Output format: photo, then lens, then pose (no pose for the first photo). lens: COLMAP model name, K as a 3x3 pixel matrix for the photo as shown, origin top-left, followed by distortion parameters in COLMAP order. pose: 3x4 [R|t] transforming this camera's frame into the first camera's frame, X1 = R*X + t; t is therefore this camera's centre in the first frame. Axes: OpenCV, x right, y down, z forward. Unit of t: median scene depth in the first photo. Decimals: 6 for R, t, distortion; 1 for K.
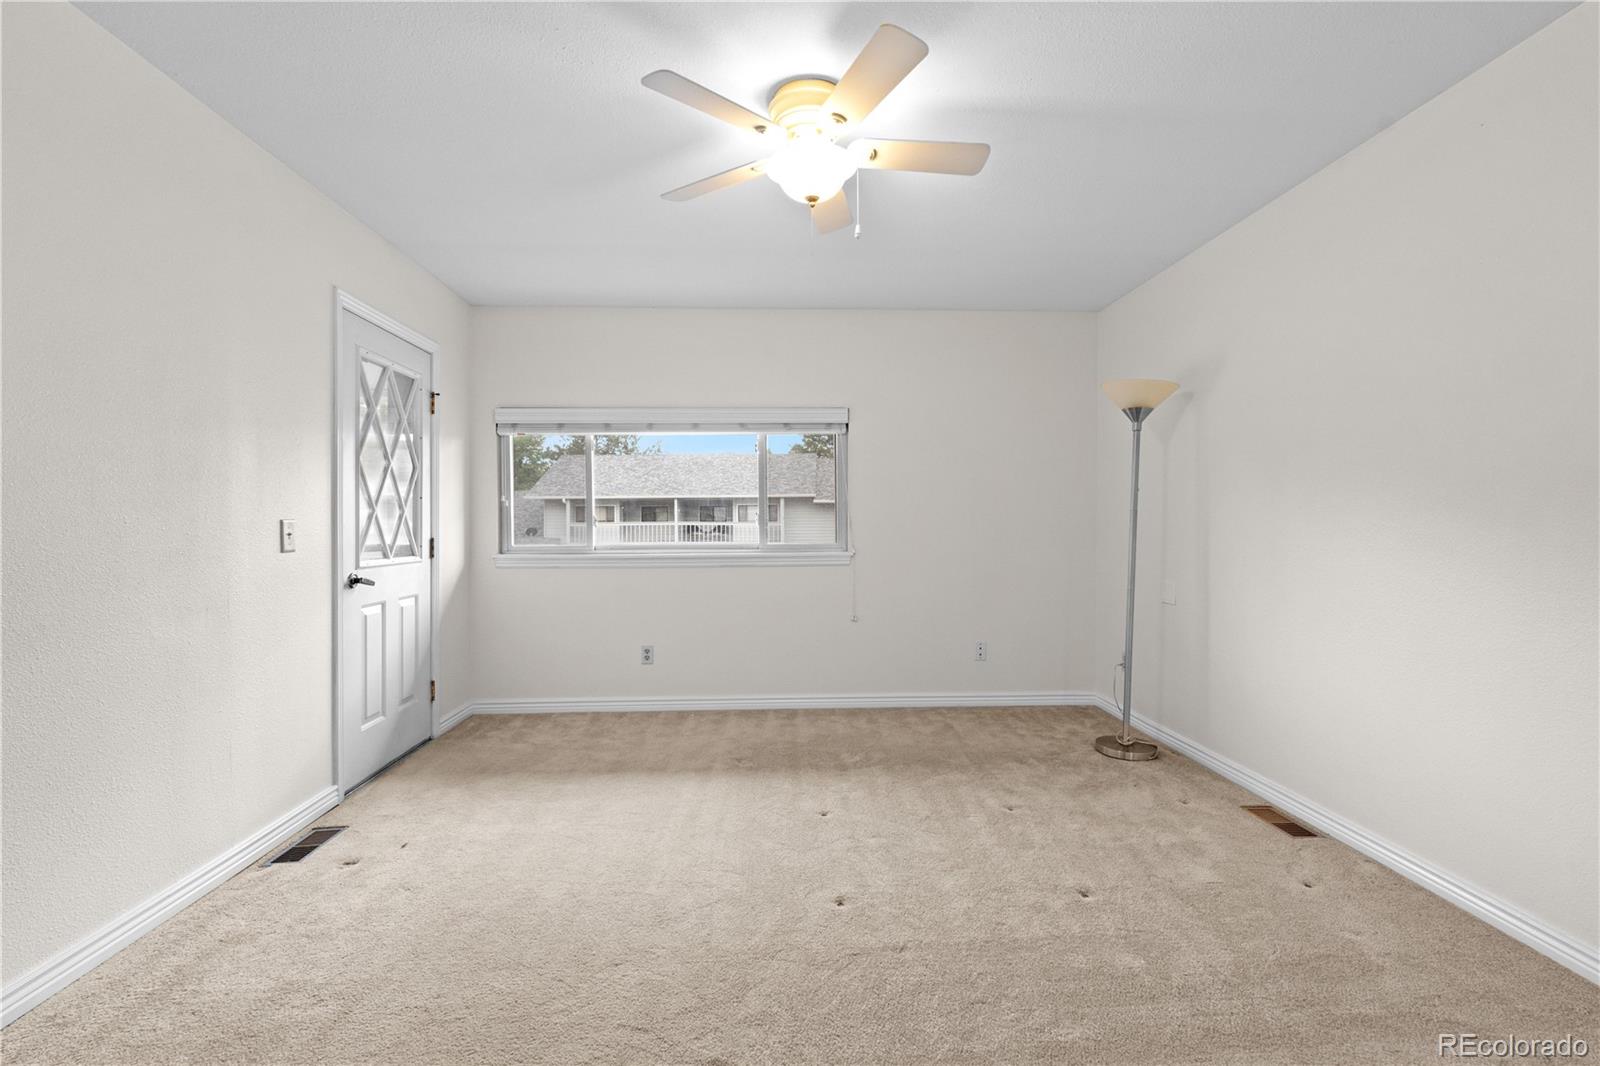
lens RADIAL K [[712.9, 0, 802.7], [0, 712.9, 531.9], [0, 0, 1]] dist [-0.005433, 0.000657]
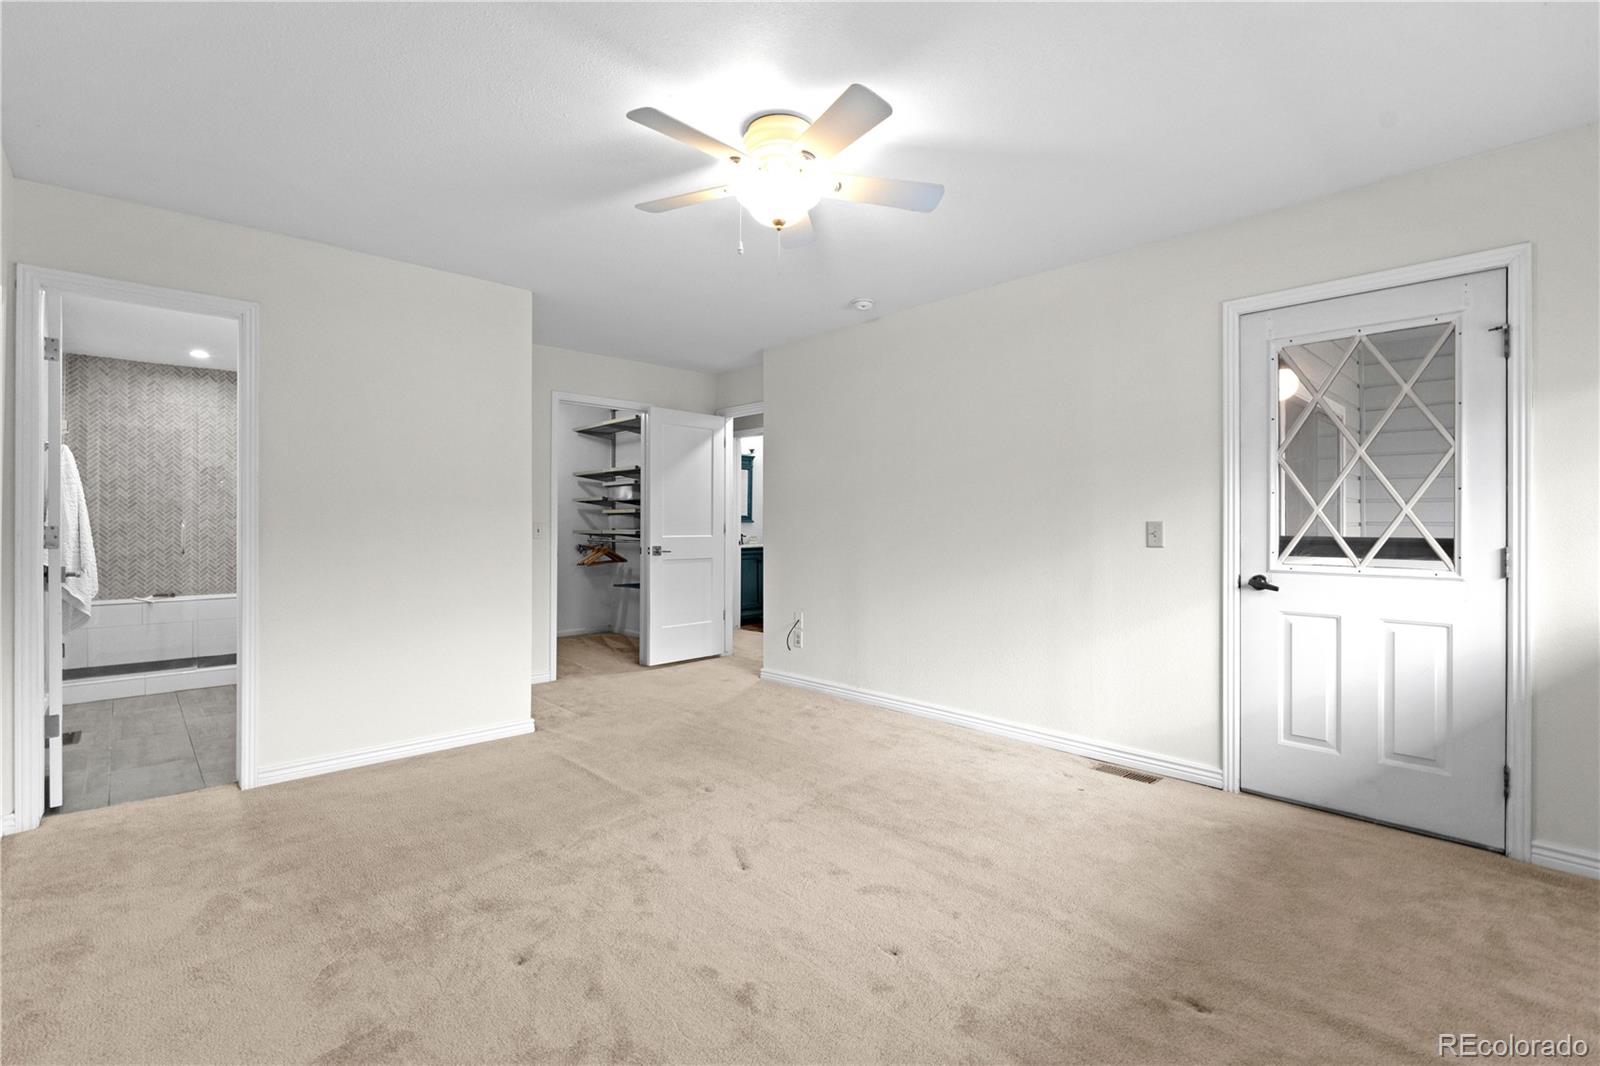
lens RADIAL K [[712.9, 0, 789.6], [0, 712.9, 520.9], [0, 0, 1]] dist [-0.005433, 0.000657]
pose [[-0.769831, -0.003087, -0.638241, 0.437704], [-0.009688, 0.999930, 0.006850, -0.015640], [0.638175, 0.011456, -0.769806, 1.169654]]
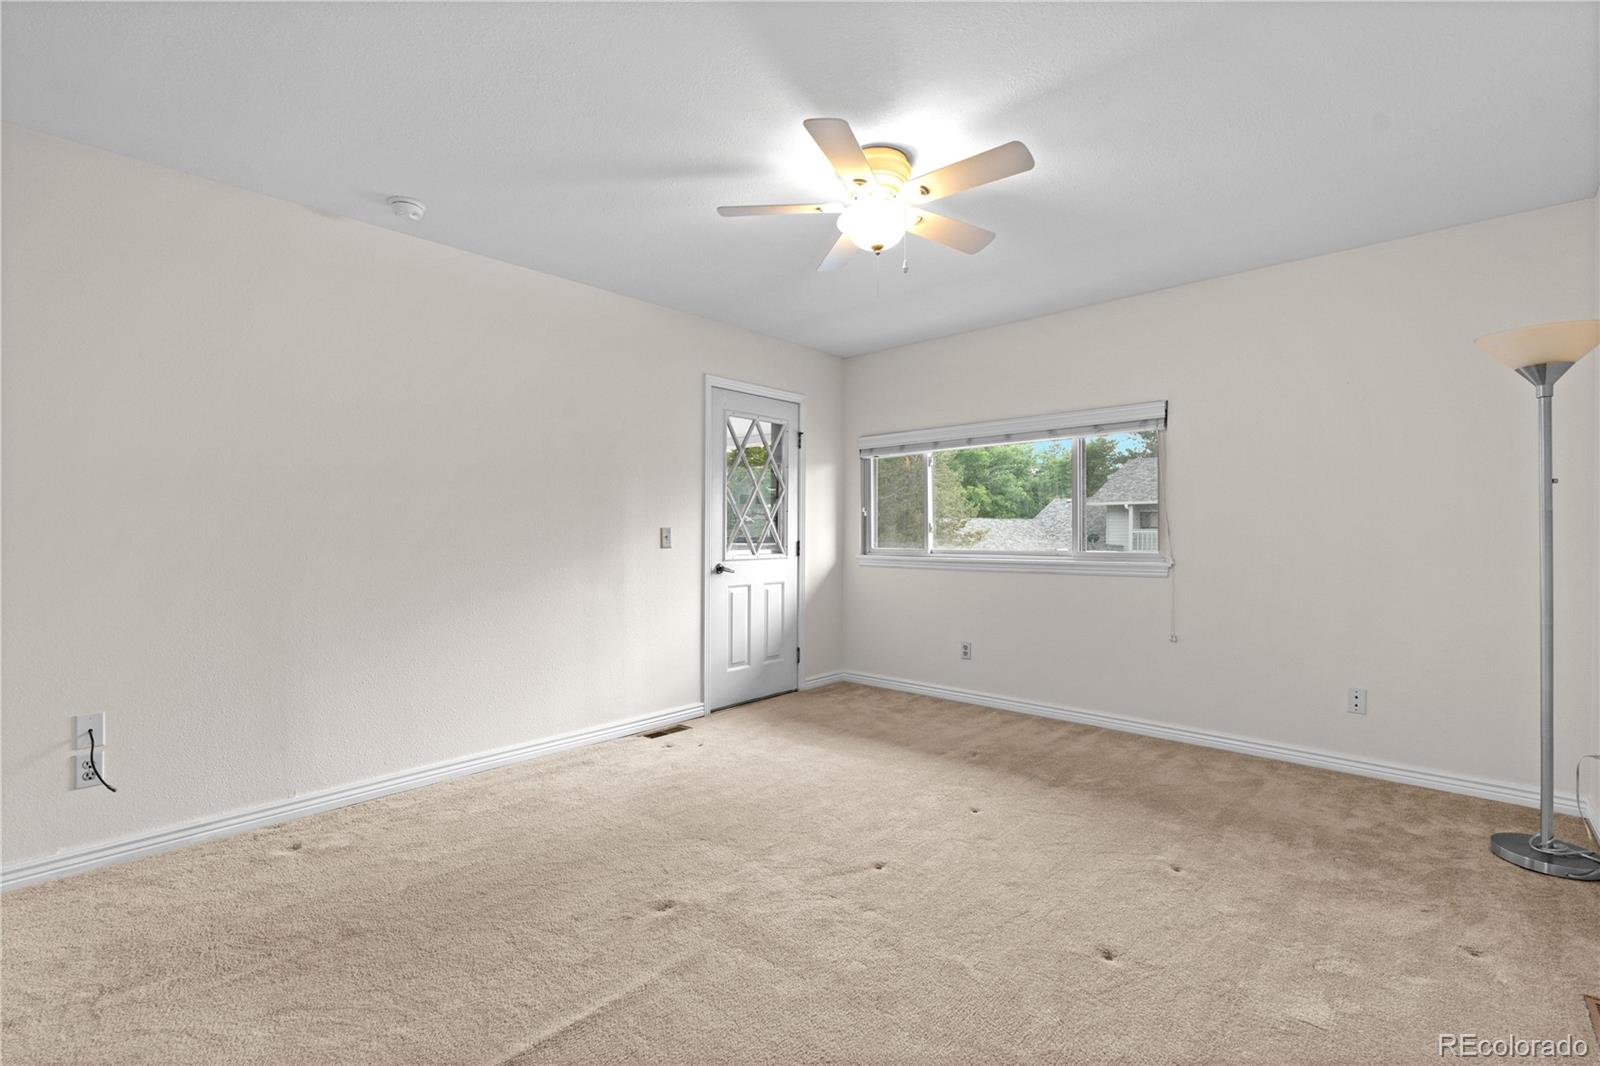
lens RADIAL K [[712.9, 0, 800.8], [0, 712.9, 534.0], [0, 0, 1]] dist [-0.005433, 0.000657]
pose [[0.696411, 0.004821, -0.717627, 0.480907], [-0.009095, 0.999956, -0.002108, -0.001863], [0.717585, 0.007995, 0.696425, 0.074079]]
